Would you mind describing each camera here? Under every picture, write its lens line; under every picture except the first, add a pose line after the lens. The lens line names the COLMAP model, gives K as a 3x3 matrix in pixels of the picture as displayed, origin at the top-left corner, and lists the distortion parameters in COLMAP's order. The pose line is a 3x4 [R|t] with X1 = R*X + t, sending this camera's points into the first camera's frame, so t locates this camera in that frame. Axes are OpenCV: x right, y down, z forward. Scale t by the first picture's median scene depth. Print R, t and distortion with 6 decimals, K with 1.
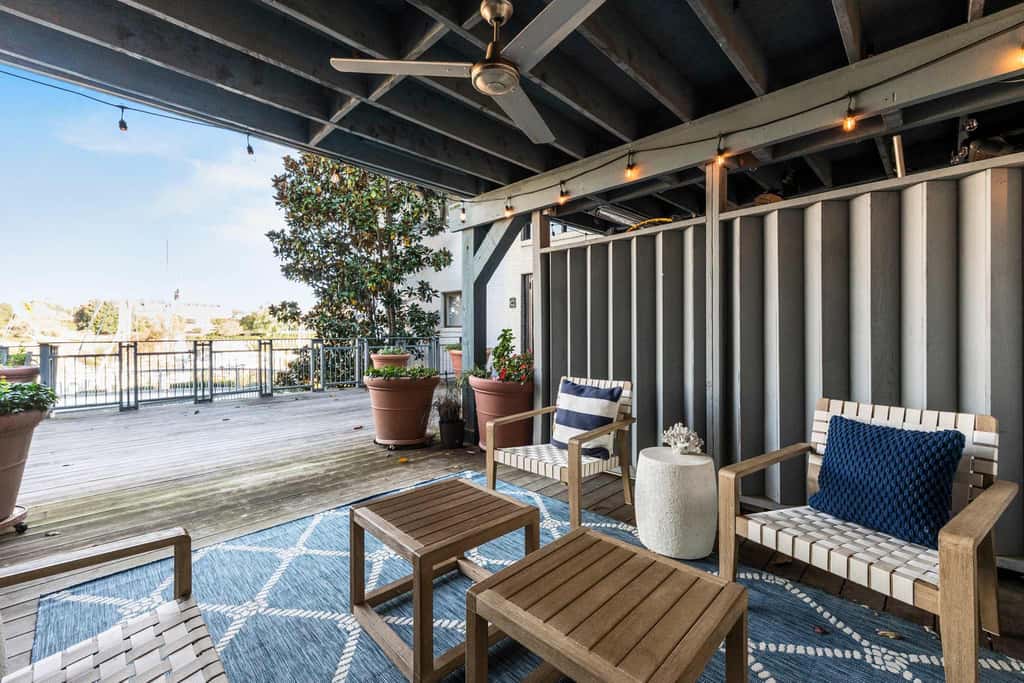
lens RADIAL K [[436.1, 0, 502.8], [0, 436.1, 339.6], [0, 0, 1]] dist [-0.000821, -0.000139]
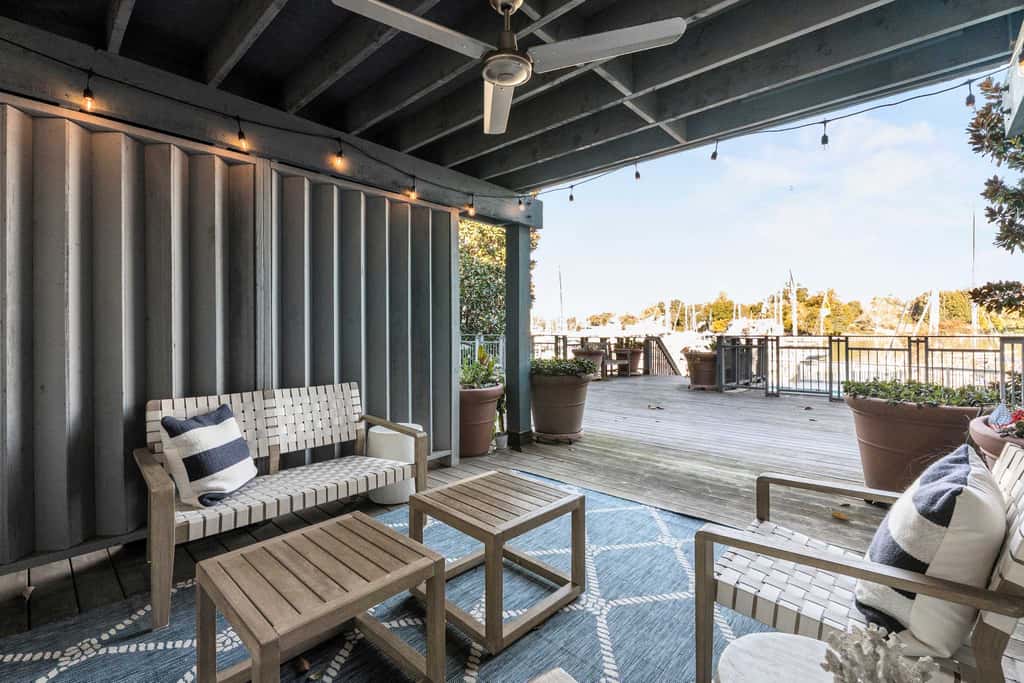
lens RADIAL K [[436.1, 0, 503.0], [0, 436.1, 333.9], [0, 0, 1]] dist [-0.000821, -0.000139]
pose [[0.043355, 0.008645, -0.999022, 0.412000], [-0.006780, 0.999942, 0.008359, -0.011497], [0.999037, 0.006411, 0.043411, 0.418049]]
